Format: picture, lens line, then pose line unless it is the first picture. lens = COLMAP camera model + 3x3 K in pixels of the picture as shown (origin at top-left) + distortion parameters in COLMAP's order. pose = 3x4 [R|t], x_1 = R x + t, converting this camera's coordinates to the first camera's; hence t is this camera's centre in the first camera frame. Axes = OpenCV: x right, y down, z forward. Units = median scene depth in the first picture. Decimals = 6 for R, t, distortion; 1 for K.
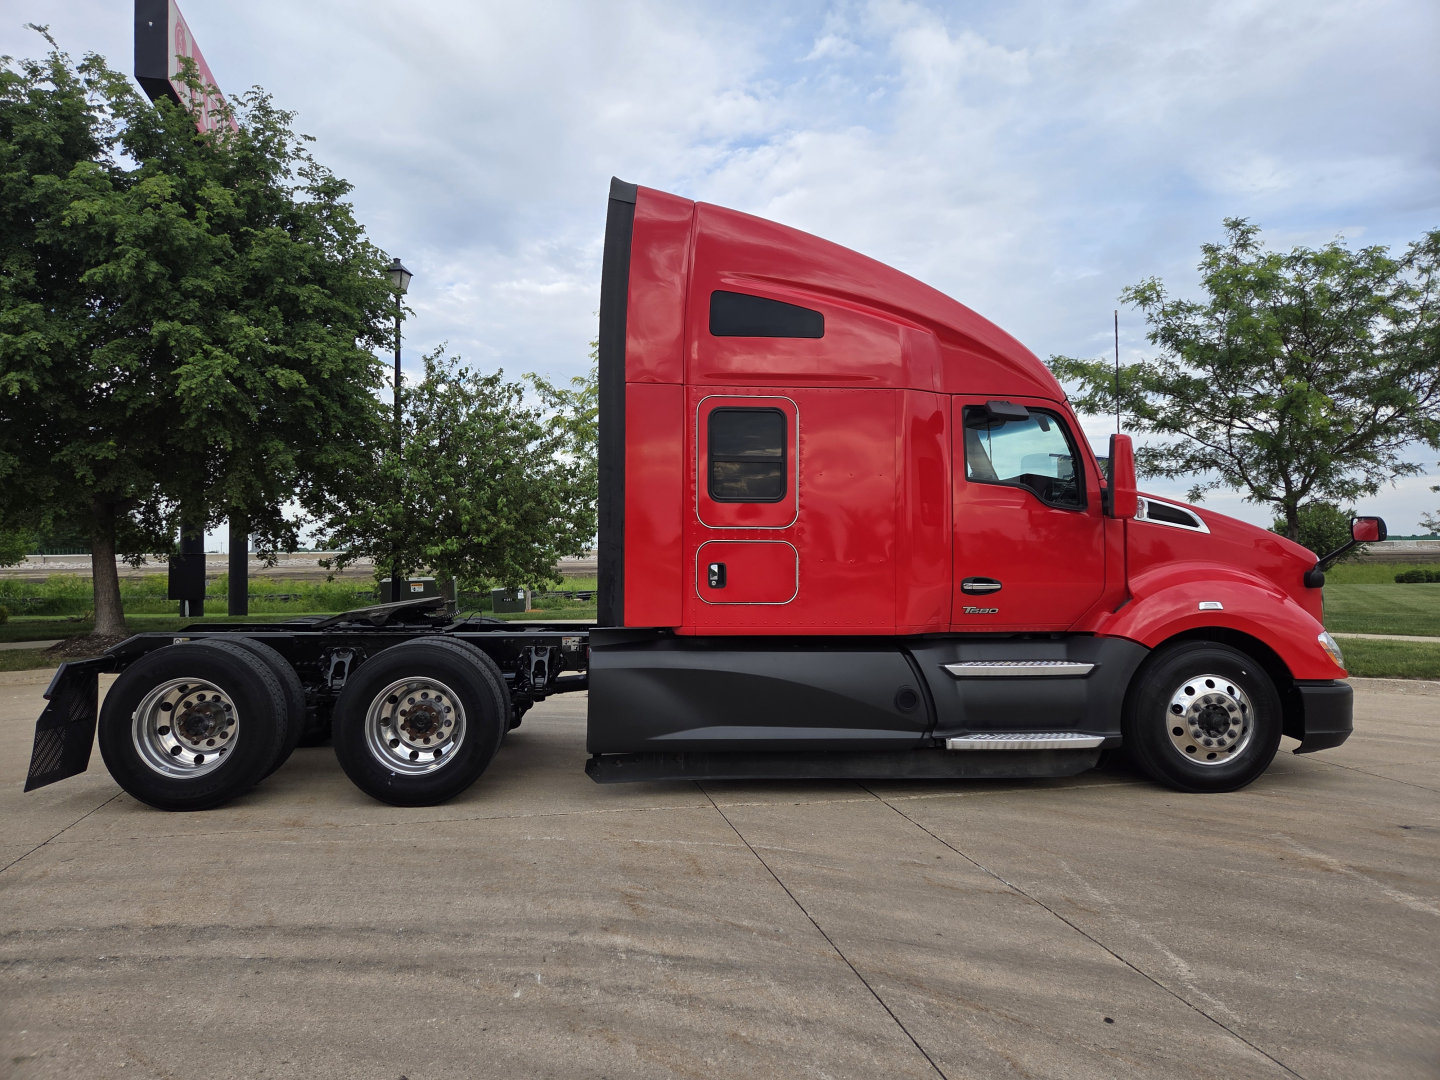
lens RADIAL K [[982.2, 0, 712.6], [0, 982.2, 531.2], [0, 0, 1]] dist [0.083709, -0.075109]
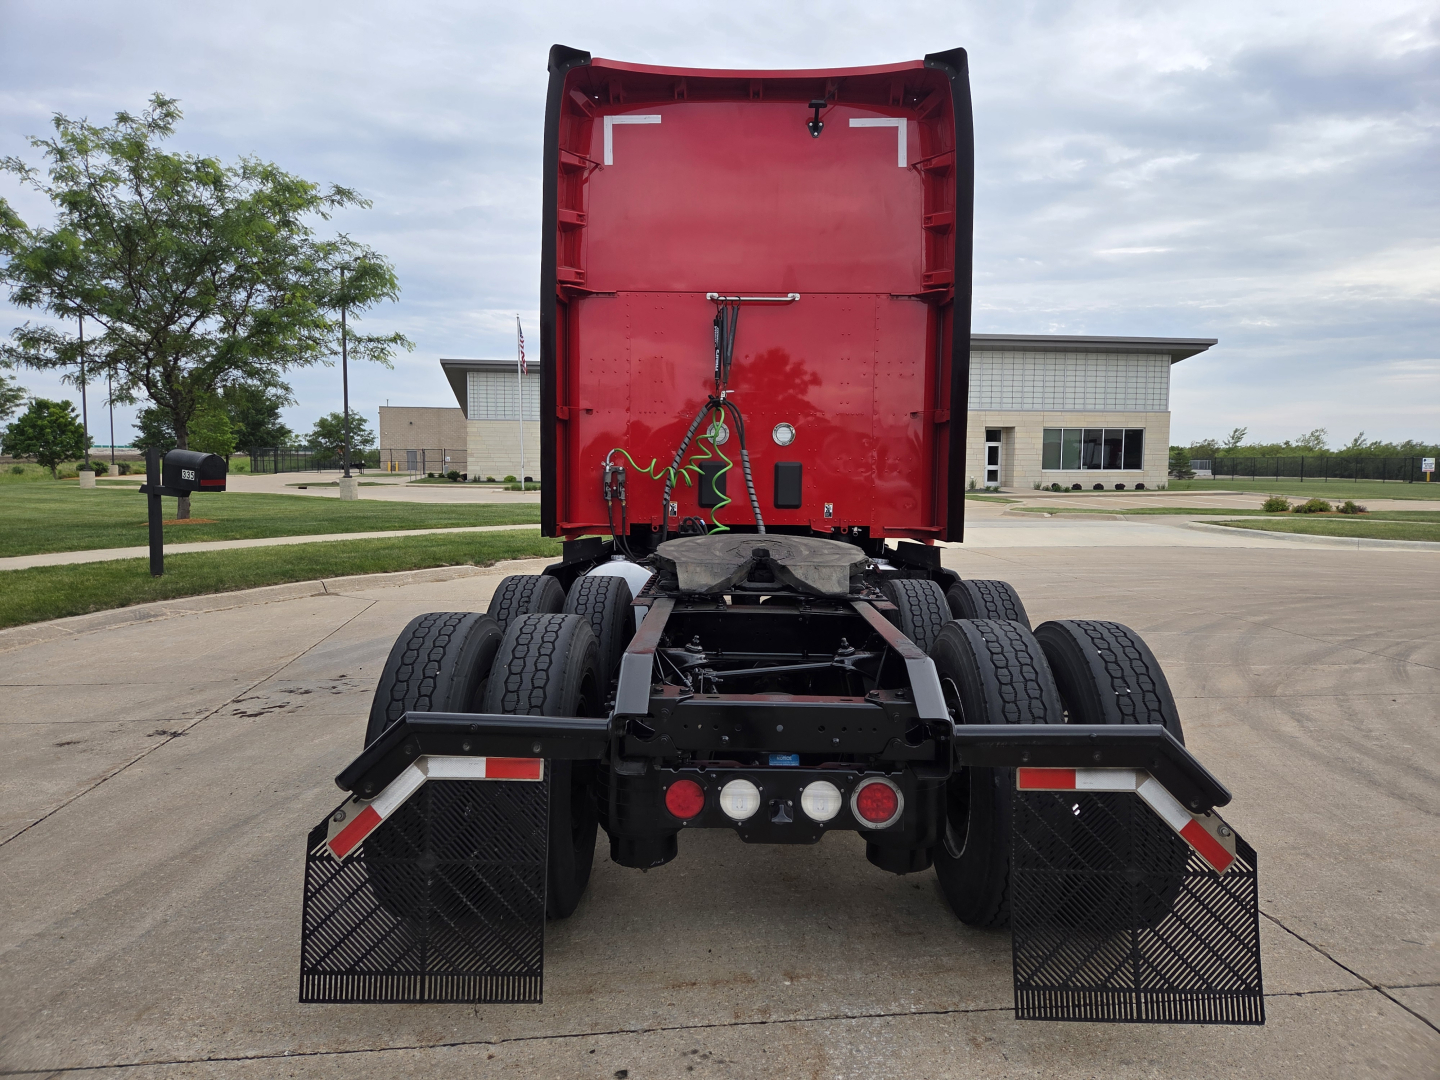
lens RADIAL K [[982.2, 0, 712.6], [0, 982.2, 531.2], [0, 0, 1]] dist [0.083709, -0.075109]
pose [[0.084544, -0.066322, 0.994210, -1.661913], [-0.025348, 0.997316, 0.068685, 0.039327], [-0.996097, -0.031008, 0.082636, 1.777312]]
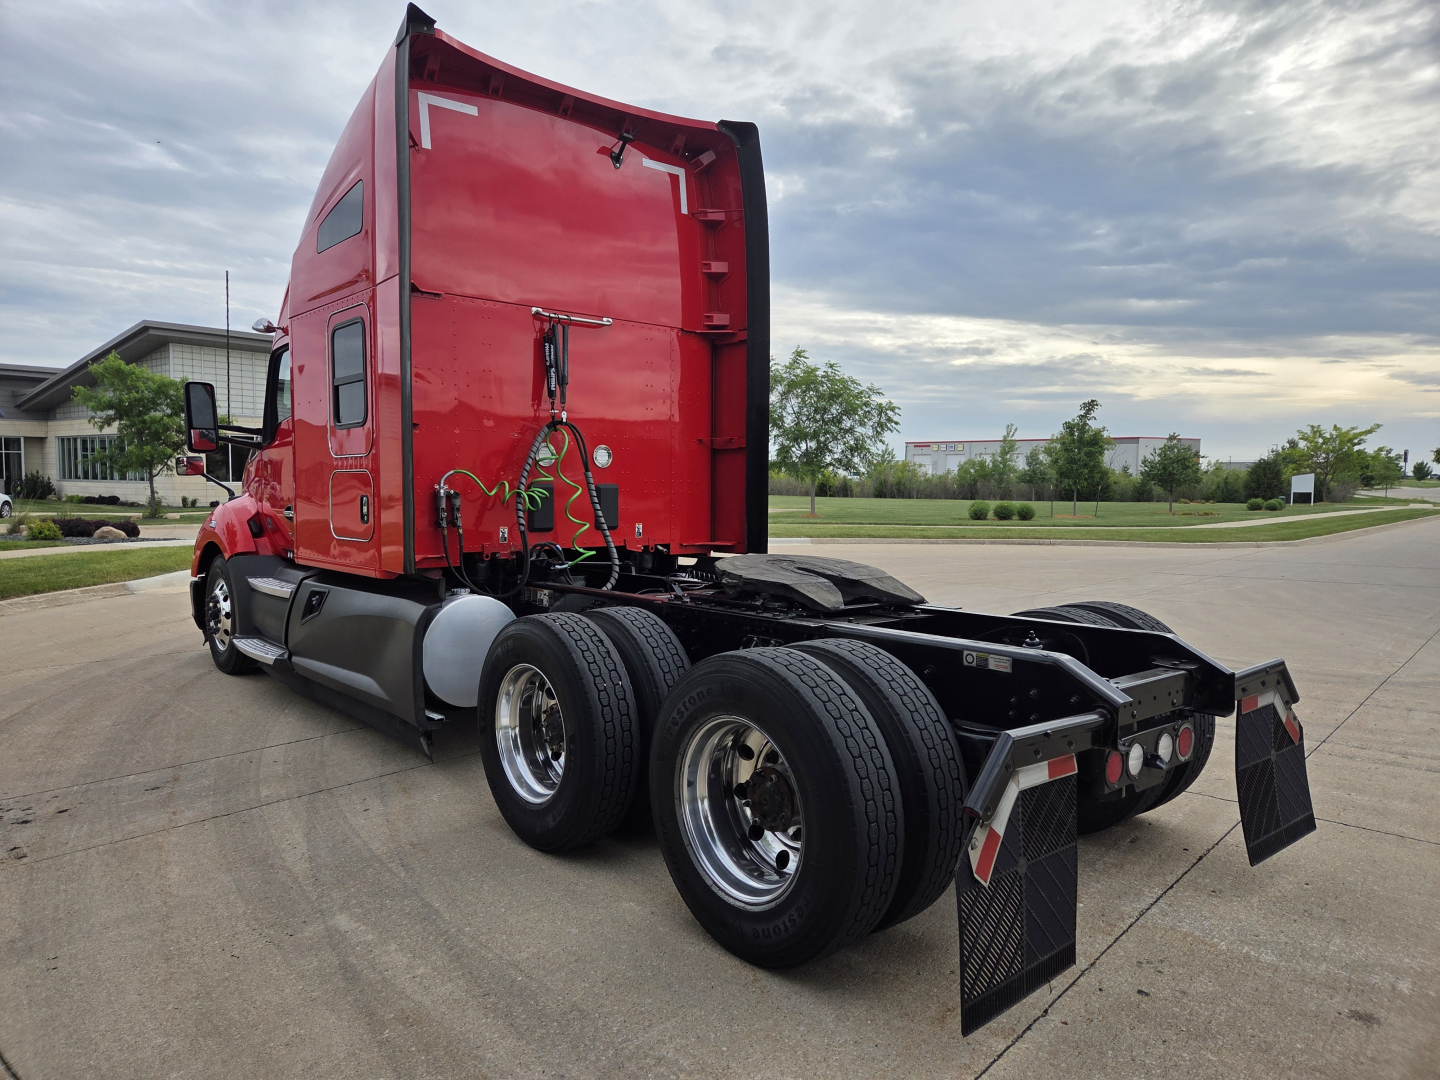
lens RADIAL K [[984.4, 0, 720.0], [0, 984.4, 540.0], [0, 0, 1]] dist [0.083060, -0.088756]
pose [[-0.607715, -0.050668, 0.792537, -1.458010], [-0.019216, 0.998609, 0.049107, 0.042845], [-0.793923, 0.014613, -0.607843, 2.625764]]
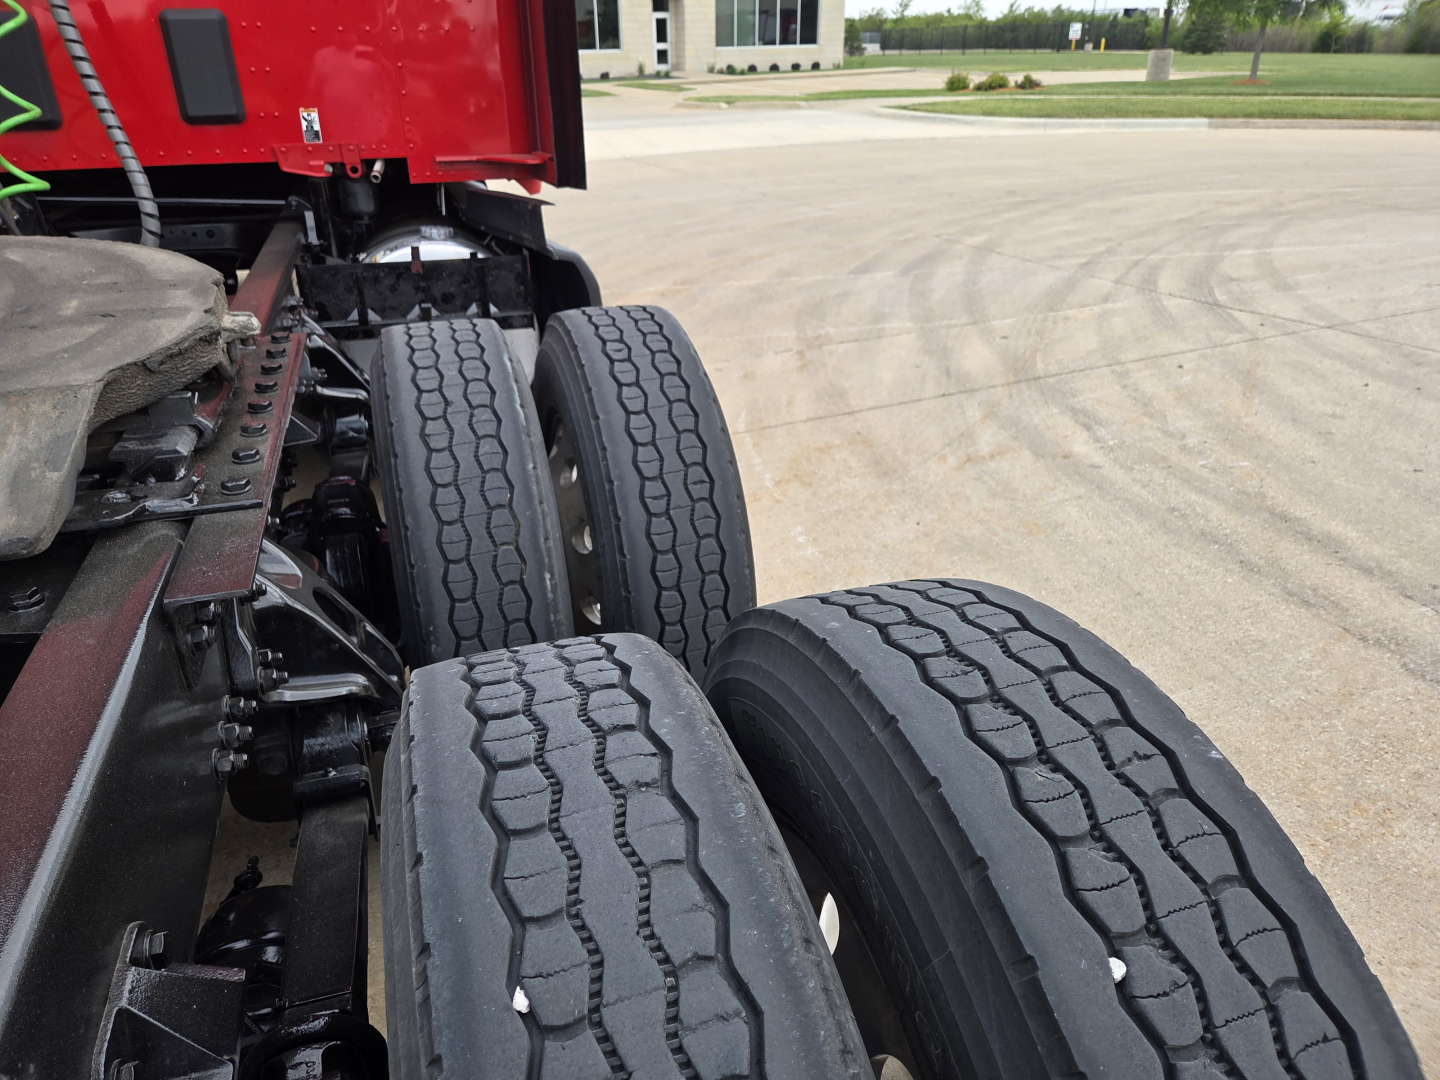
lens RADIAL K [[982.2, 0, 712.6], [0, 982.2, 531.2], [0, 0, 1]] dist [0.083709, -0.075109]
pose [[-0.232236, -0.421823, 0.876431, -0.936558], [-0.001790, 0.901251, 0.433294, 0.056819], [-0.972658, 0.099058, -0.210057, 1.614293]]
